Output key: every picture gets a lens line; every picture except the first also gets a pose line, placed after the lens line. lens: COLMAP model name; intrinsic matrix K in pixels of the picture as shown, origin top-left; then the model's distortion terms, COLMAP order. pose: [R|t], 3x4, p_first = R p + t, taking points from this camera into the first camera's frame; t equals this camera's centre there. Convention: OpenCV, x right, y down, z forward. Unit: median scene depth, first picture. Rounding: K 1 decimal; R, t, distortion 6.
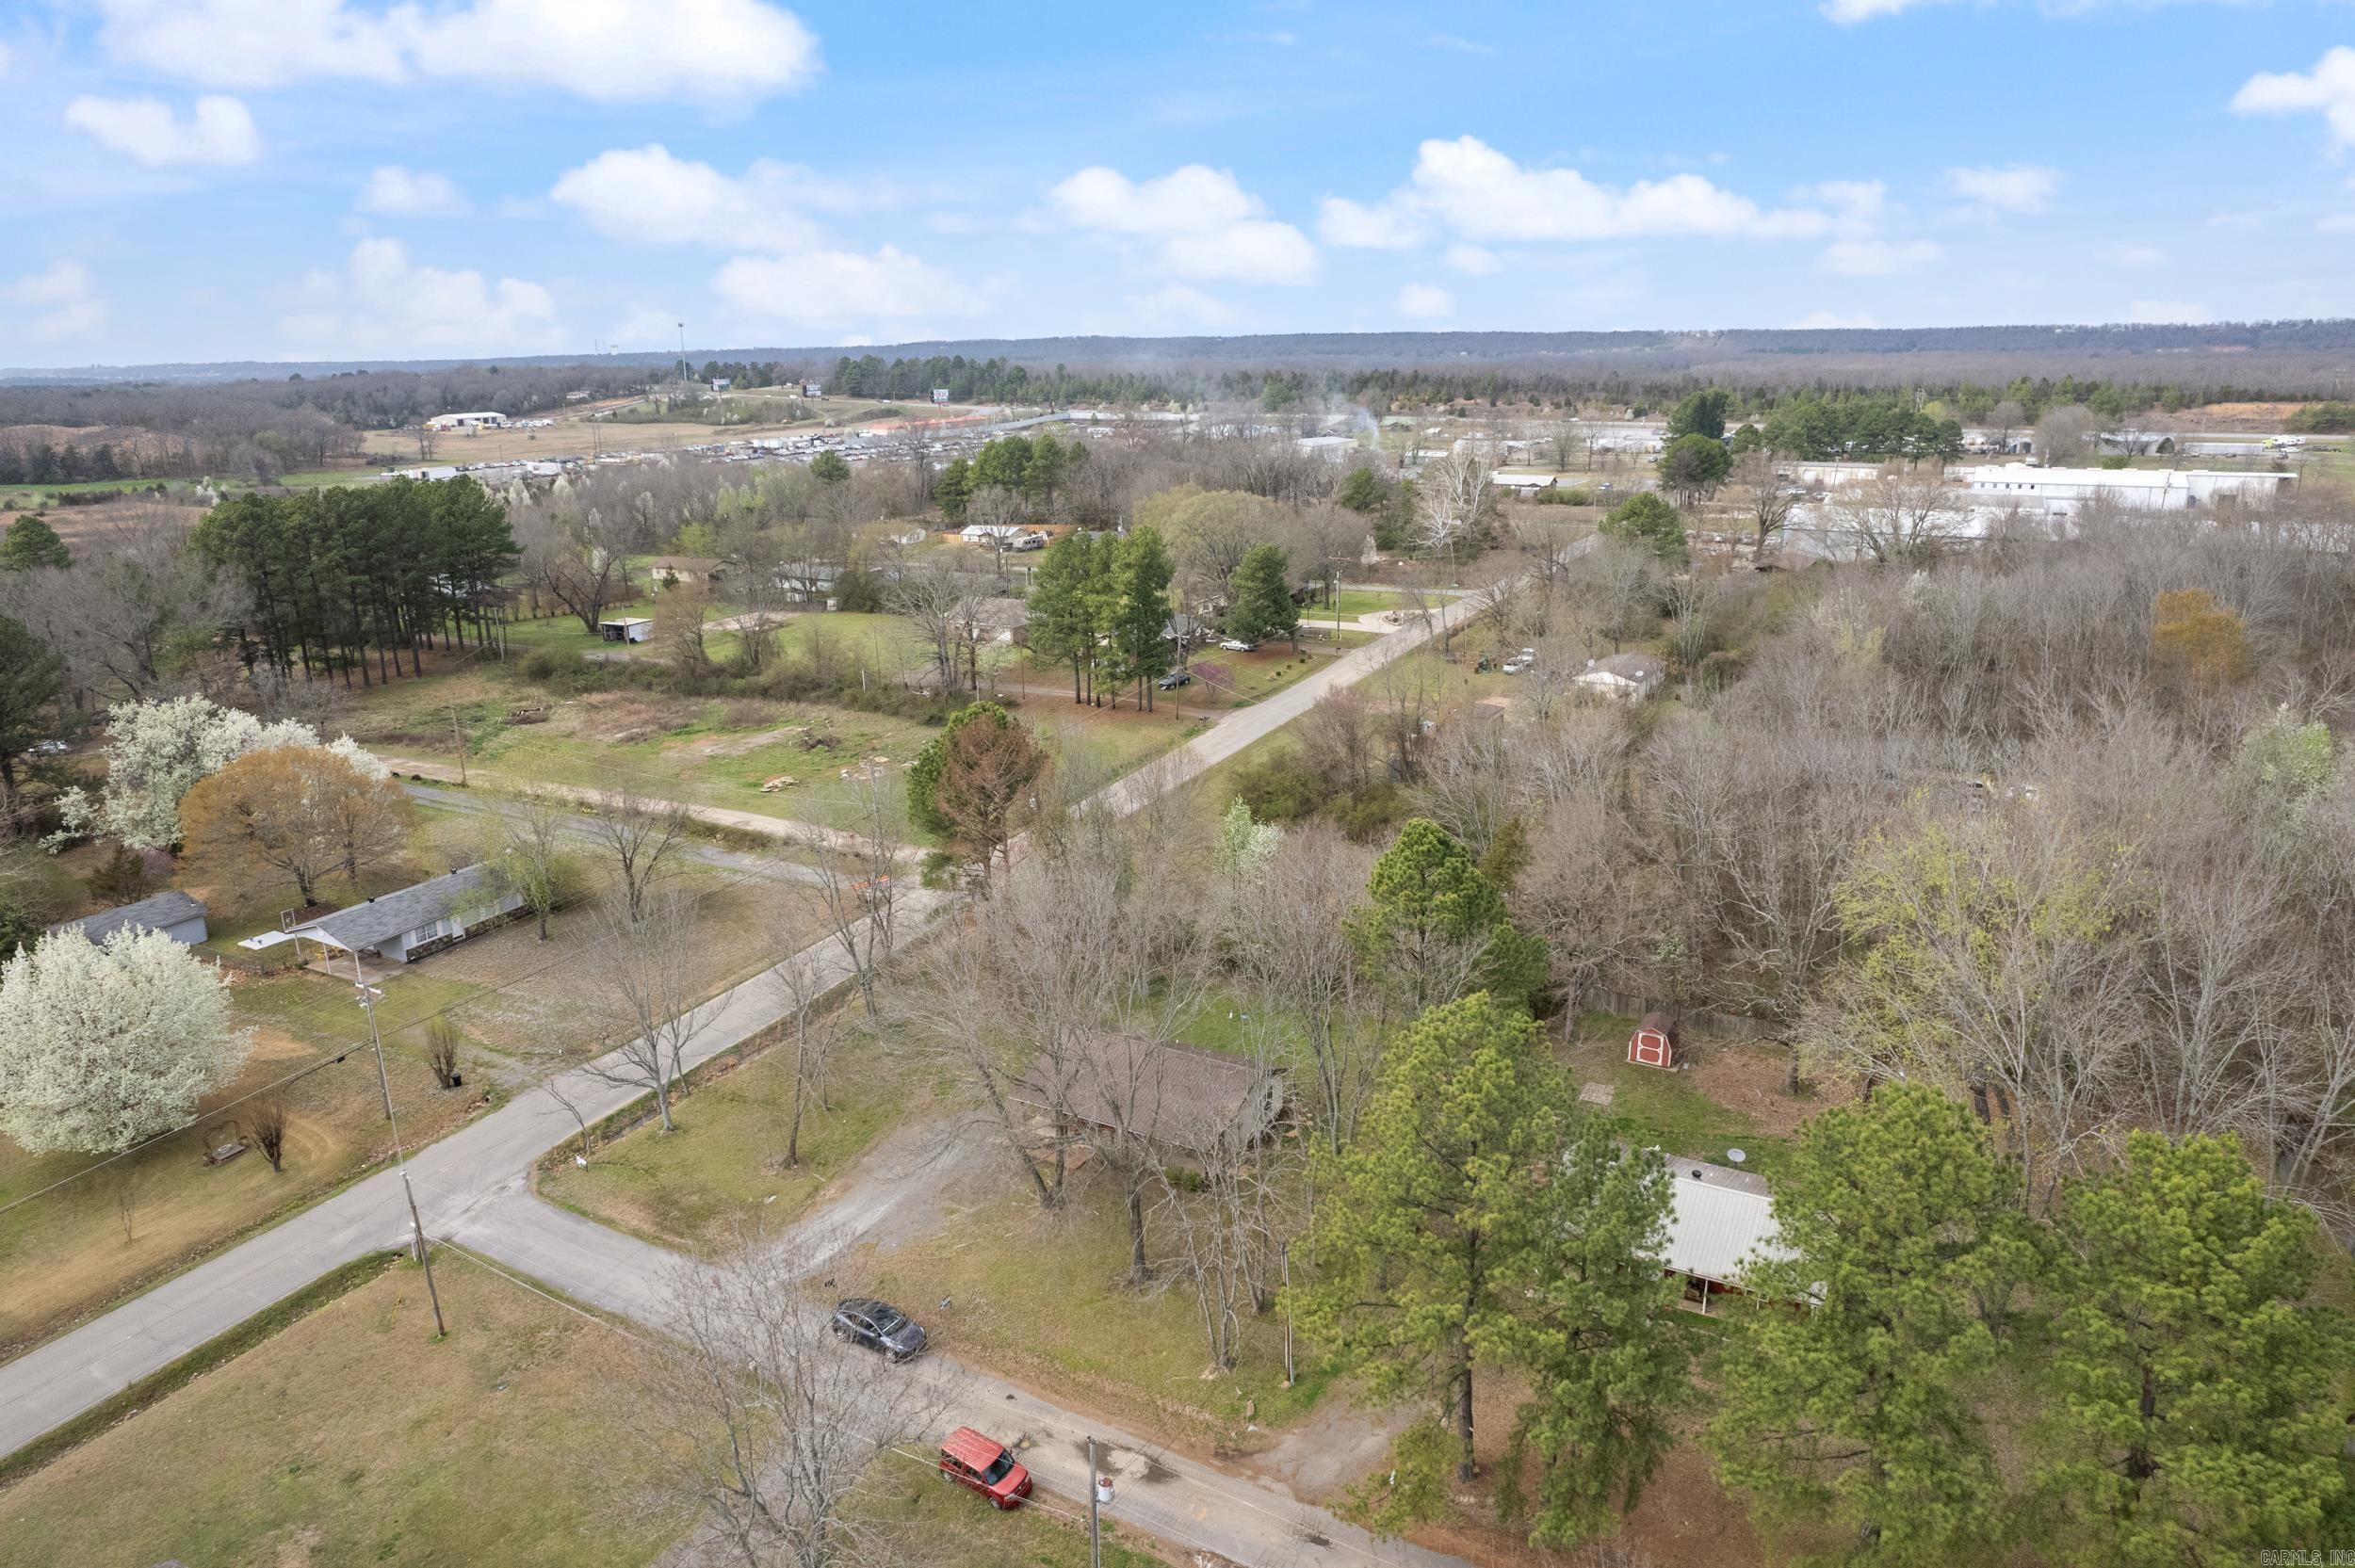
lens RADIAL K [[1518.1, 0, 1186.5], [0, 1518.1, 769.2], [0, 0, 1]] dist [-0.078576, 0.074343]
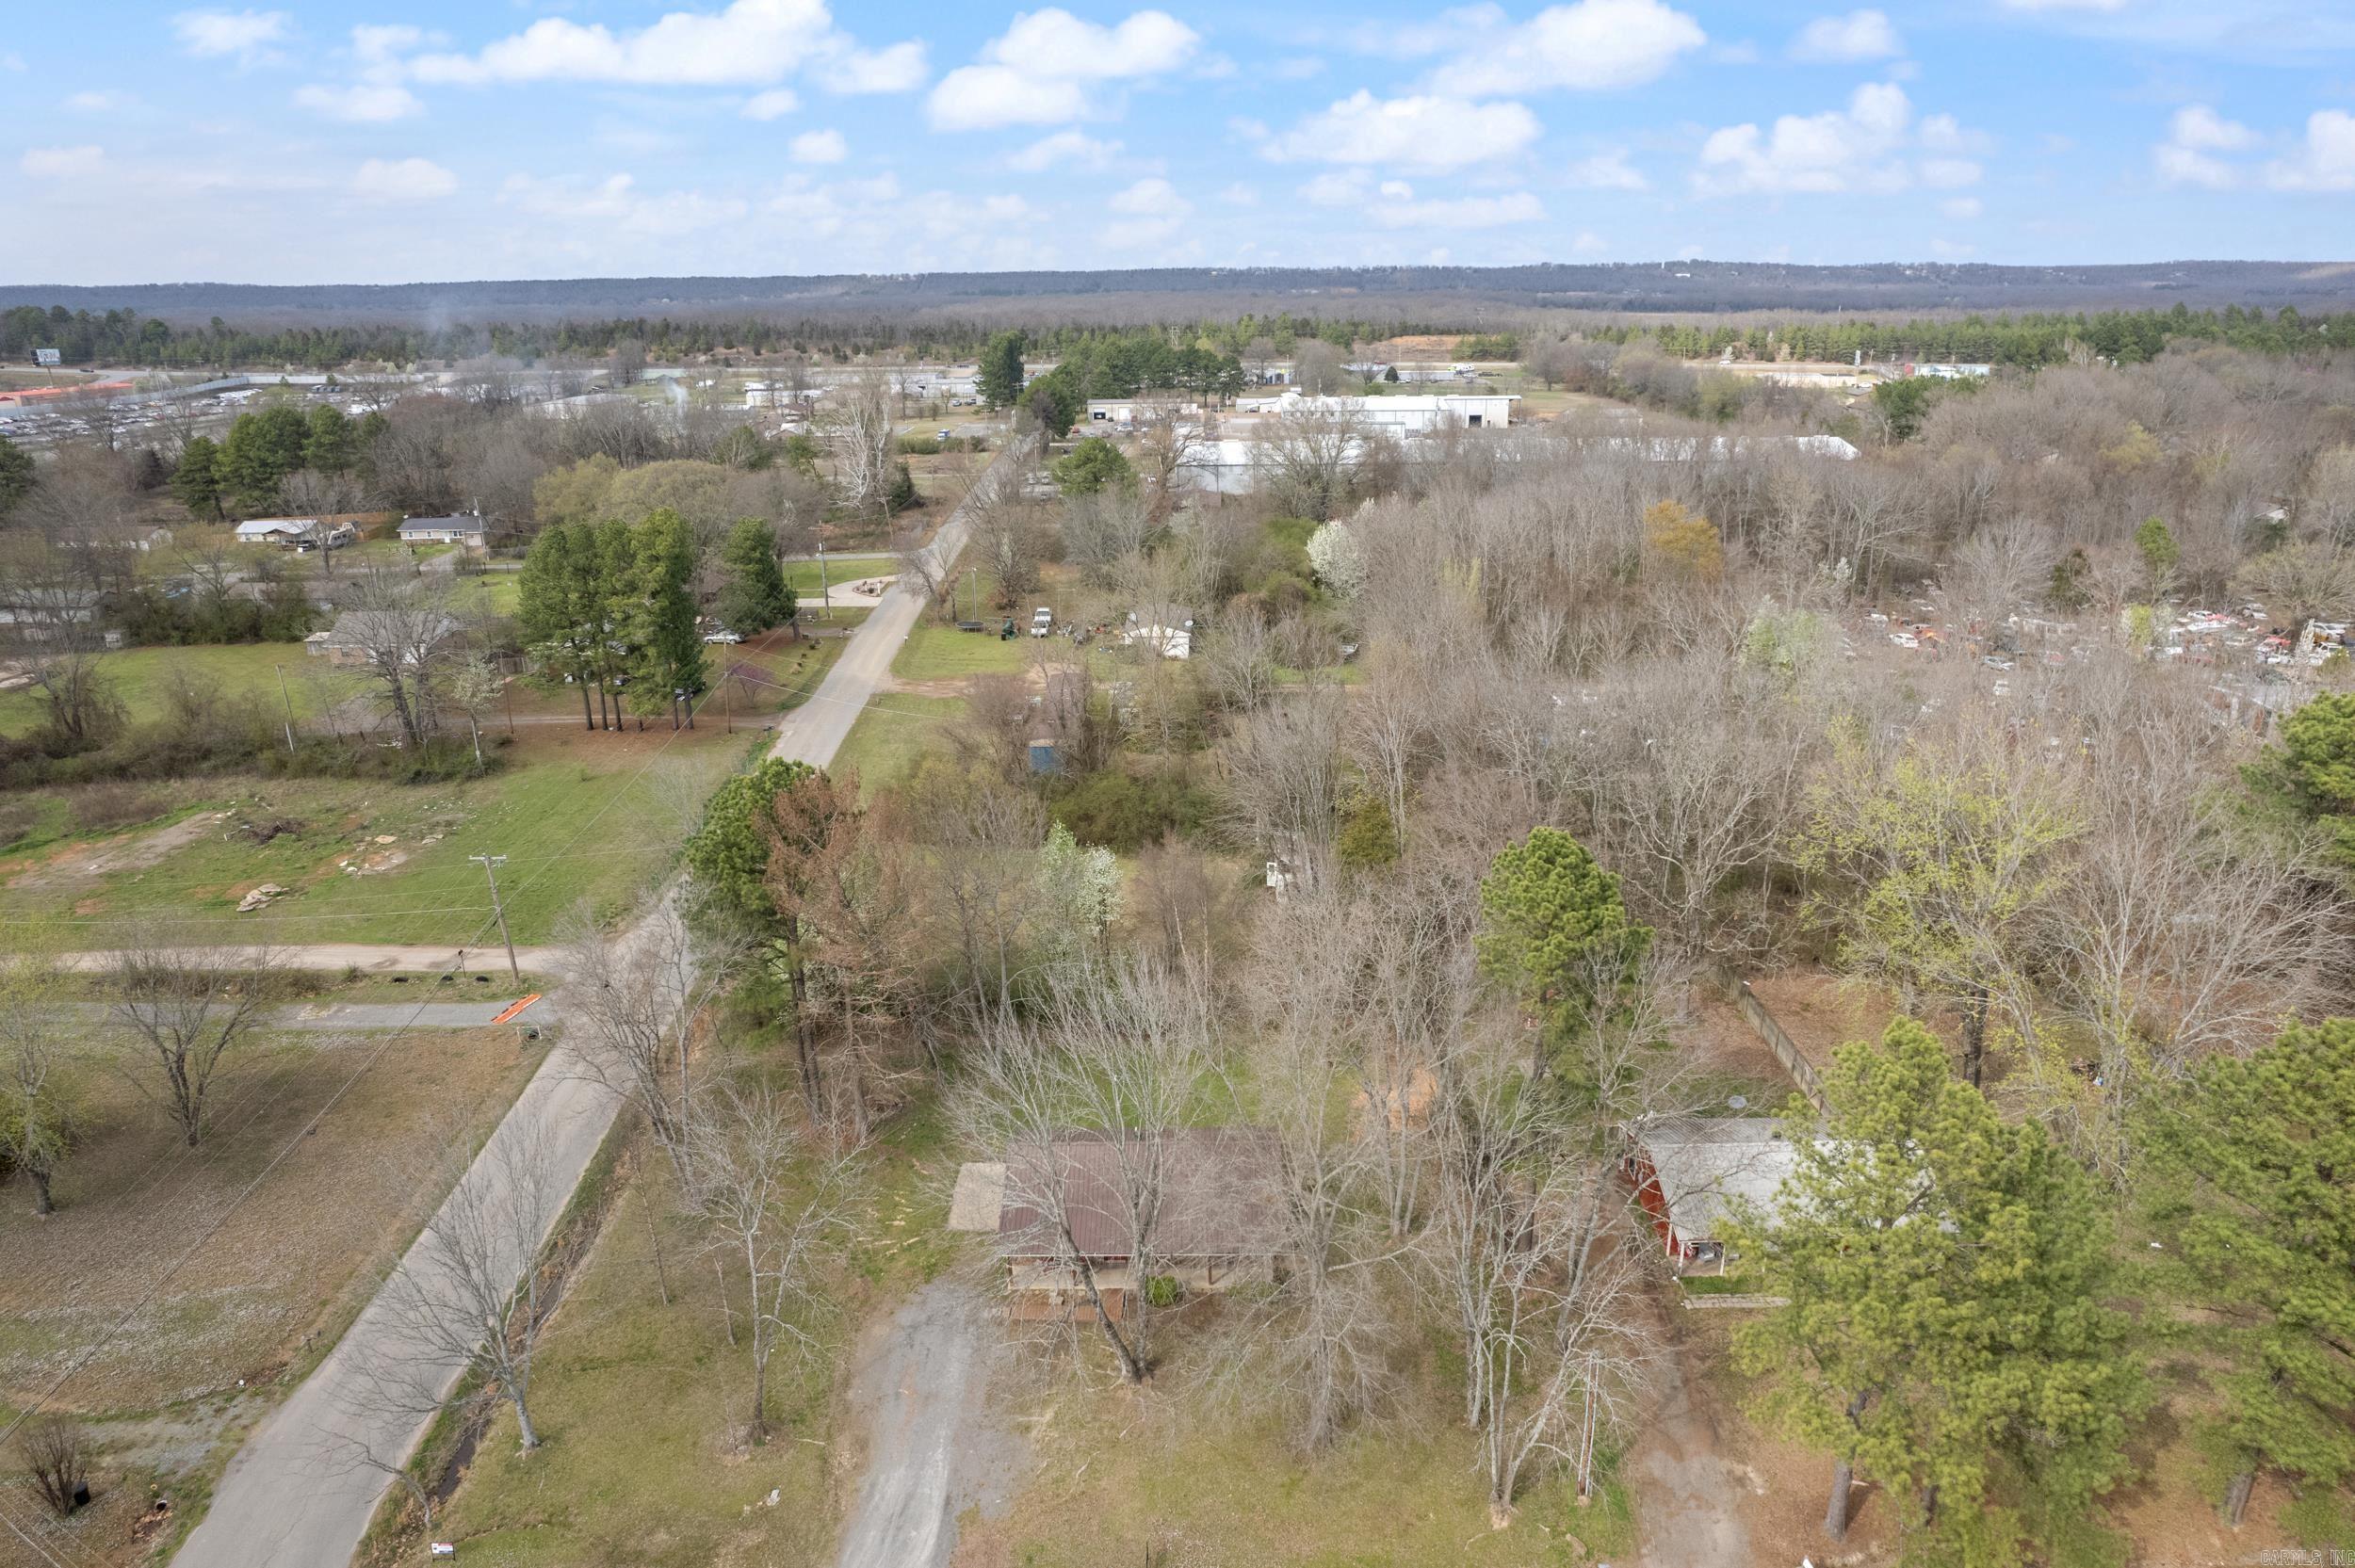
lens RADIAL K [[1518.1, 0, 1186.5], [0, 1518.1, 769.2], [0, 0, 1]] dist [-0.078576, 0.074343]
pose [[0.871346, -0.145953, 0.468458, -0.064606], [0.129943, 0.989287, 0.066525, -0.012789], [-0.473149, 0.002907, 0.880977, 0.047329]]
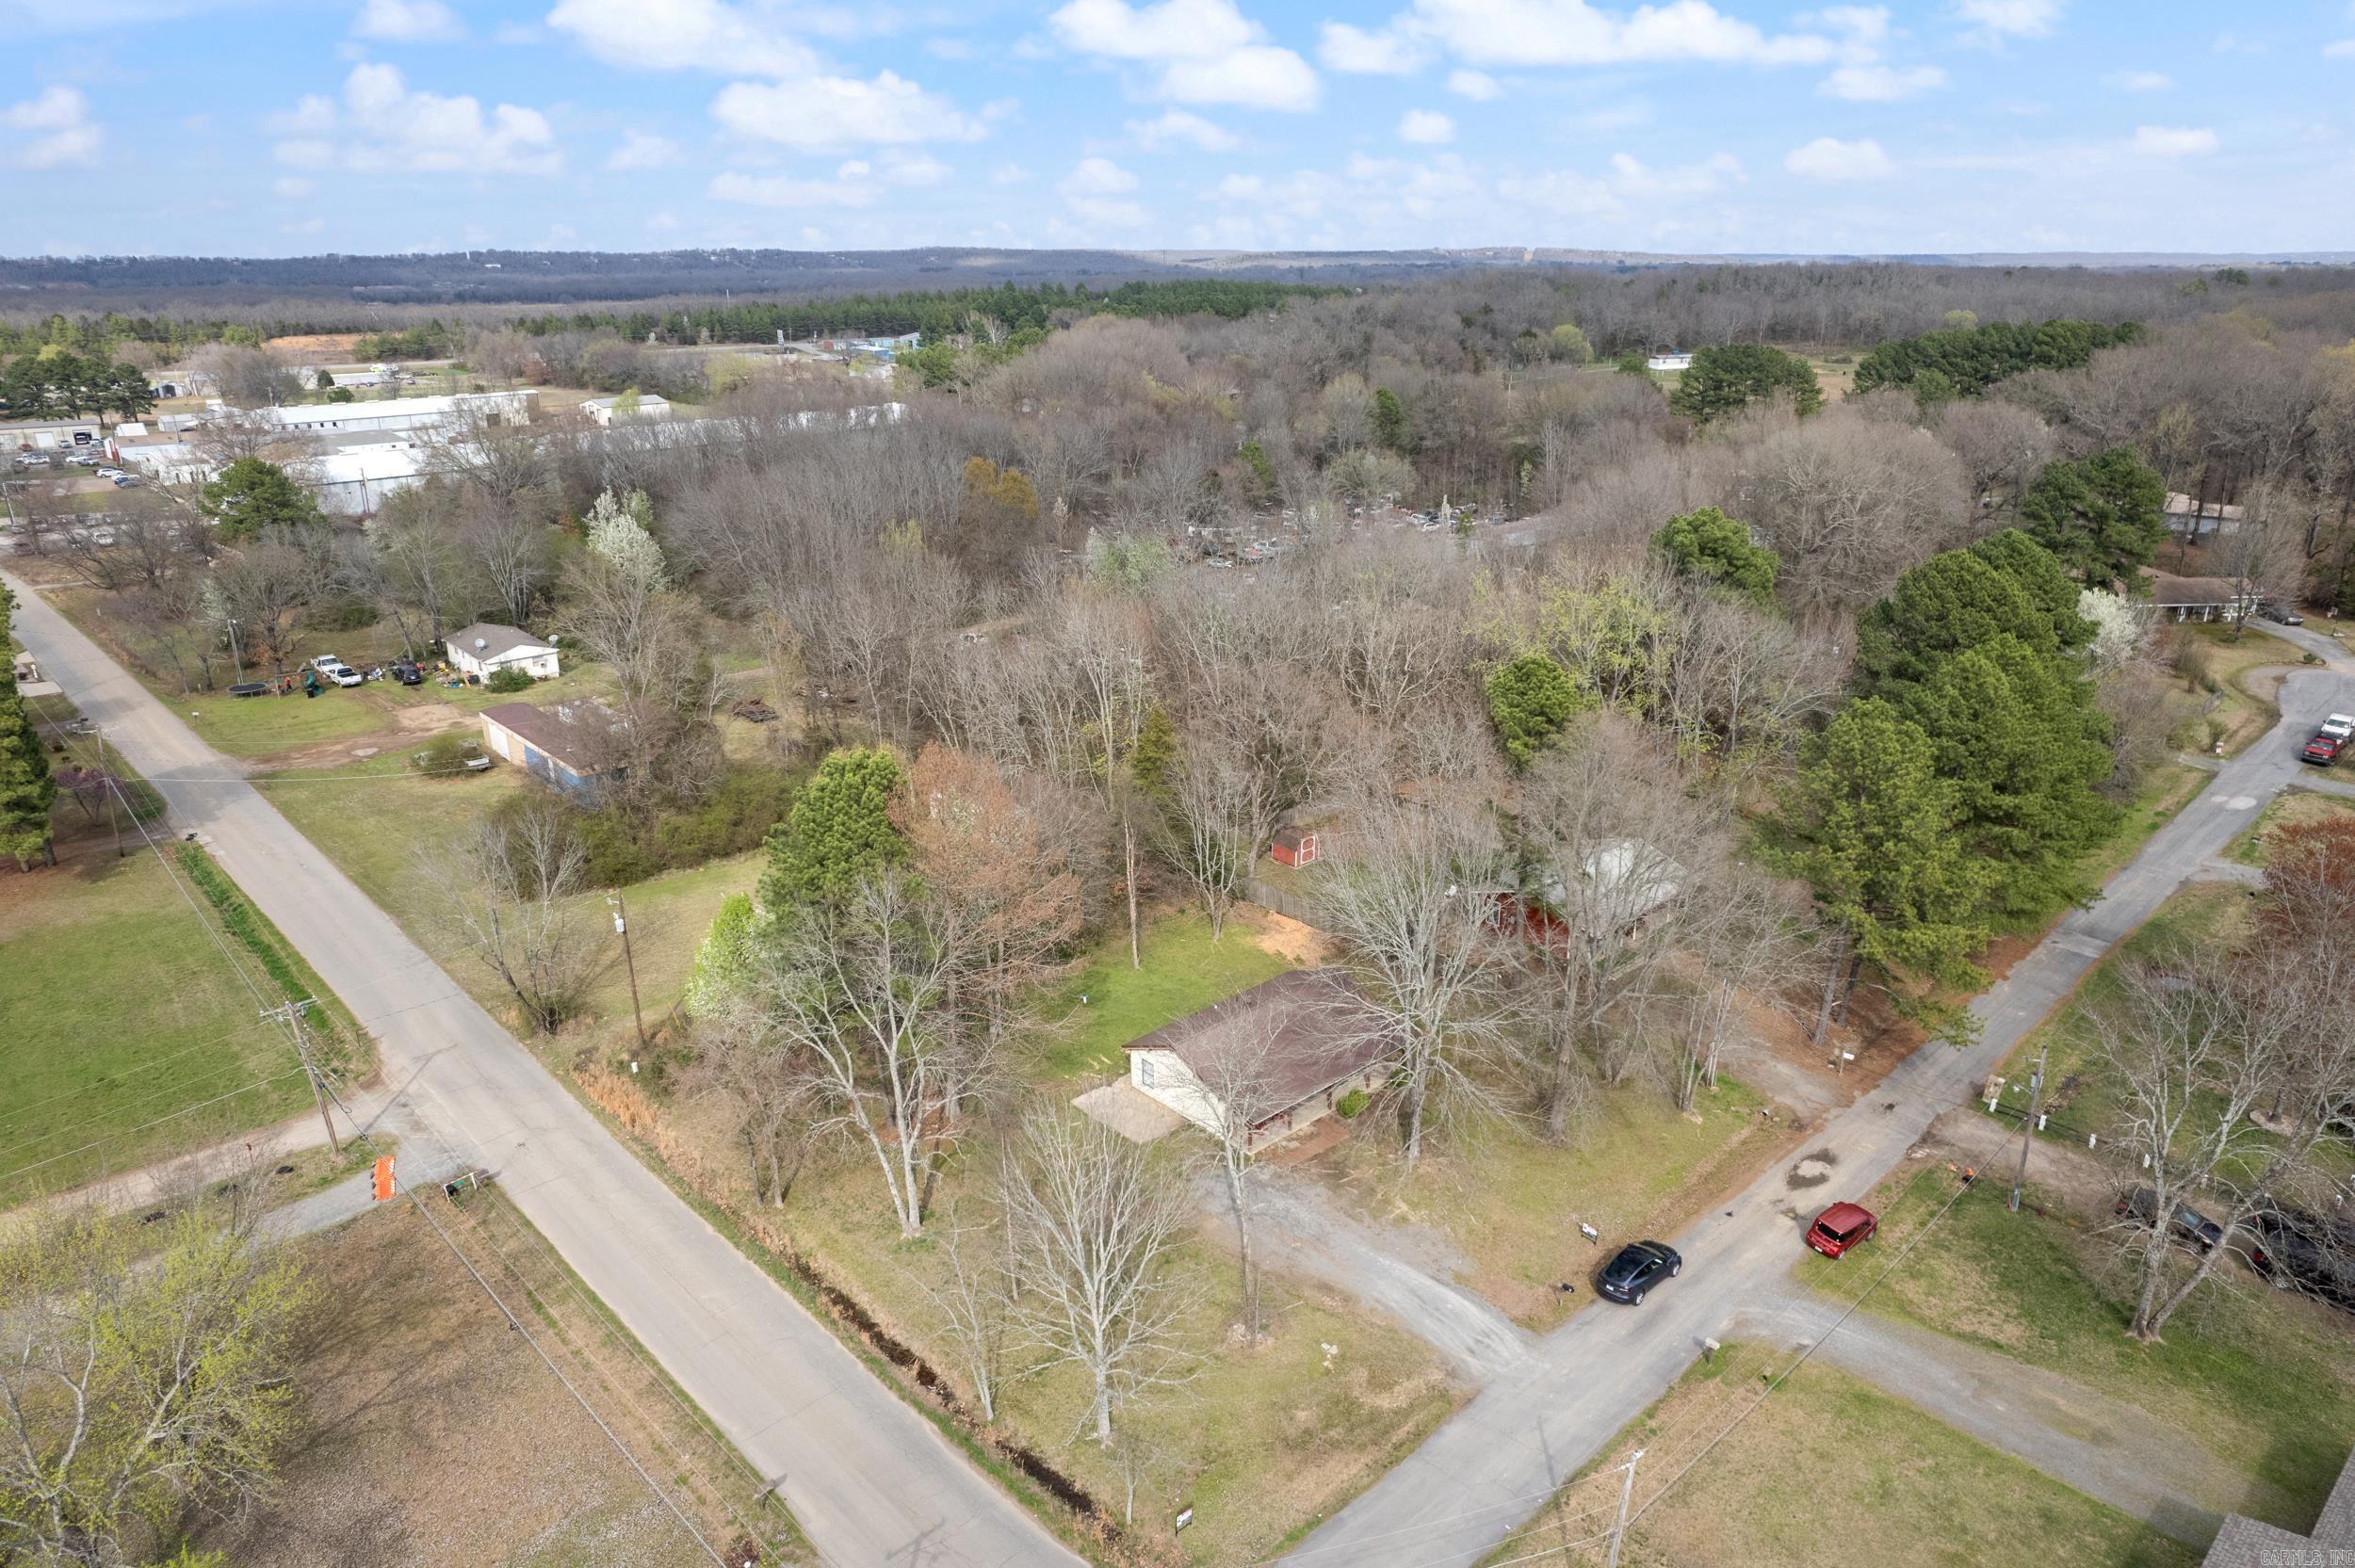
lens RADIAL K [[1518.1, 0, 1186.5], [0, 1518.1, 769.2], [0, 0, 1]] dist [-0.078576, 0.074343]
pose [[0.306162, -0.295211, 0.905050, -0.155296], [0.260624, 0.940374, 0.218569, -0.032341], [-0.915609, 0.168960, 0.364846, 0.122748]]
